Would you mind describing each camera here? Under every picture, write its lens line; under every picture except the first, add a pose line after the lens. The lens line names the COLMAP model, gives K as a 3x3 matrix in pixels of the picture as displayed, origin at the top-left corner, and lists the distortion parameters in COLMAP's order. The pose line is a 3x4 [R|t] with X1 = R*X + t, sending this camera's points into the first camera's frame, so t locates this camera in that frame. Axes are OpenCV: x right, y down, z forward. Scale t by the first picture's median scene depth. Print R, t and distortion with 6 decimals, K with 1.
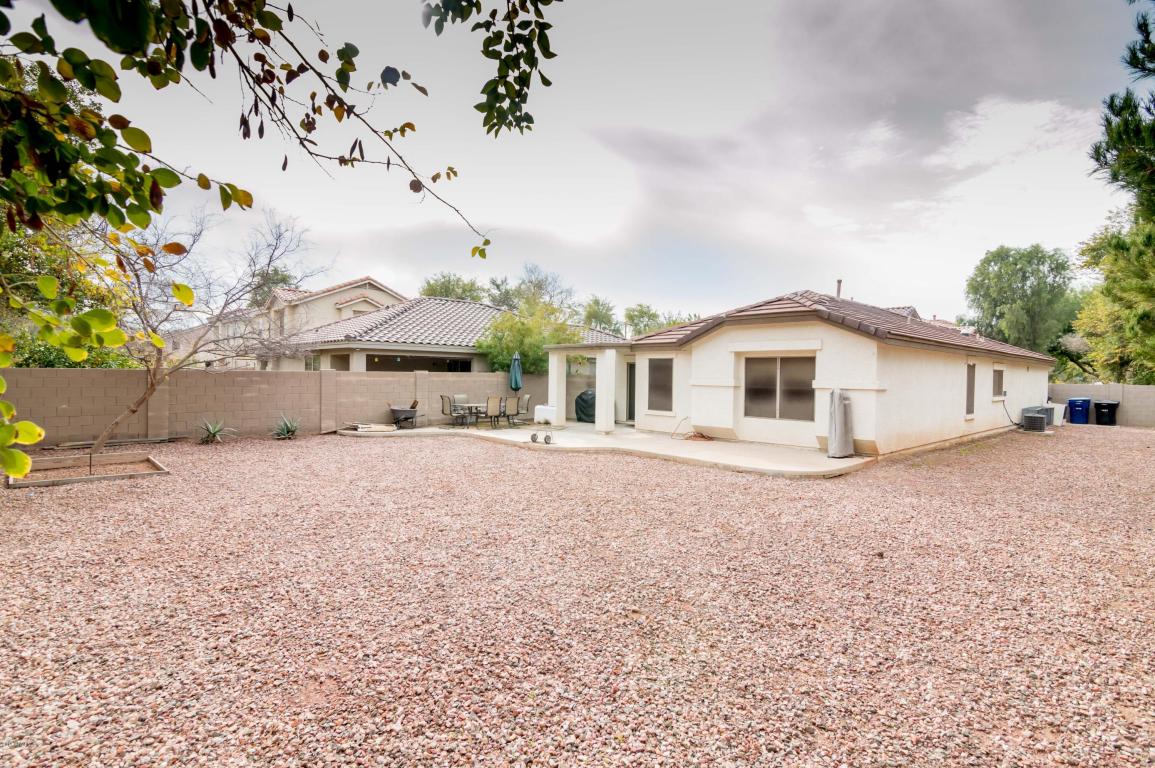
lens RADIAL K [[550.4, 0, 578.7], [0, 550.4, 378.7], [0, 0, 1]] dist [-0.004839, 0.001201]
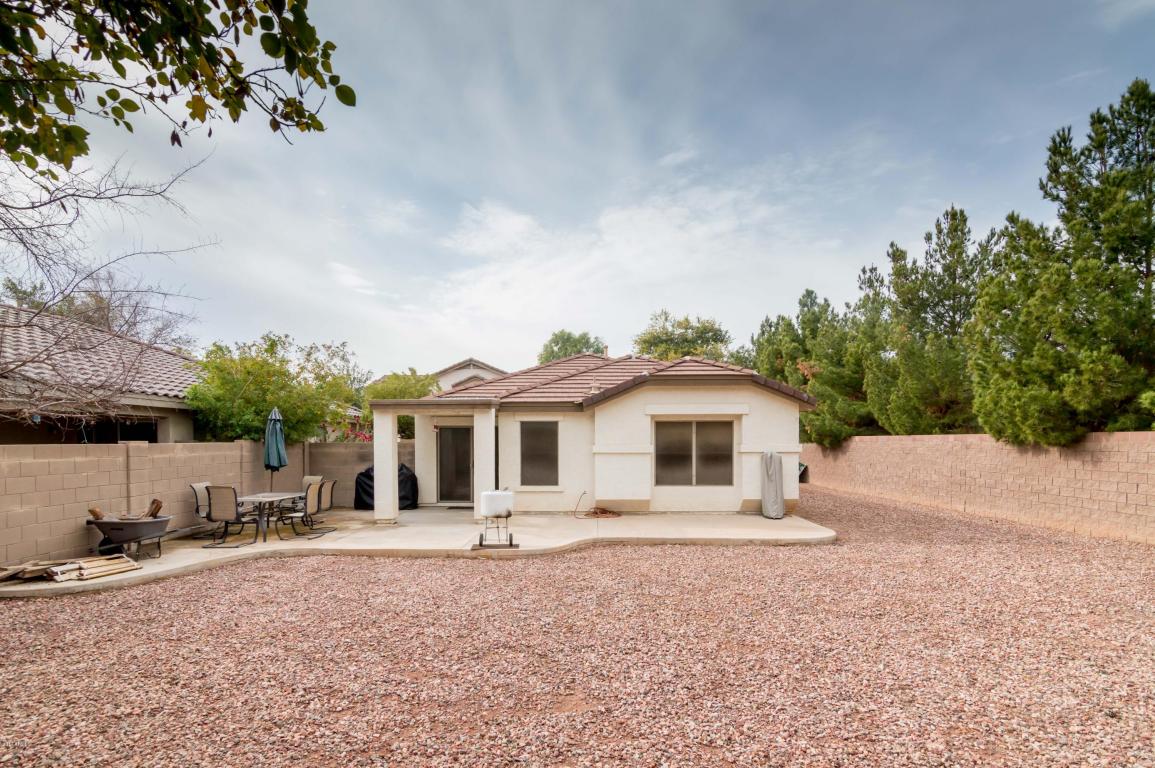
lens RADIAL K [[572.4, 0, 574.9], [0, 572.4, 450.3], [0, 0, 1]] dist [0.006622, 0.000300]
pose [[0.708422, -0.027404, 0.705257, -0.439219], [0.017855, 0.999622, 0.020907, -0.011438], [-0.705564, -0.002218, 0.708643, 0.392592]]
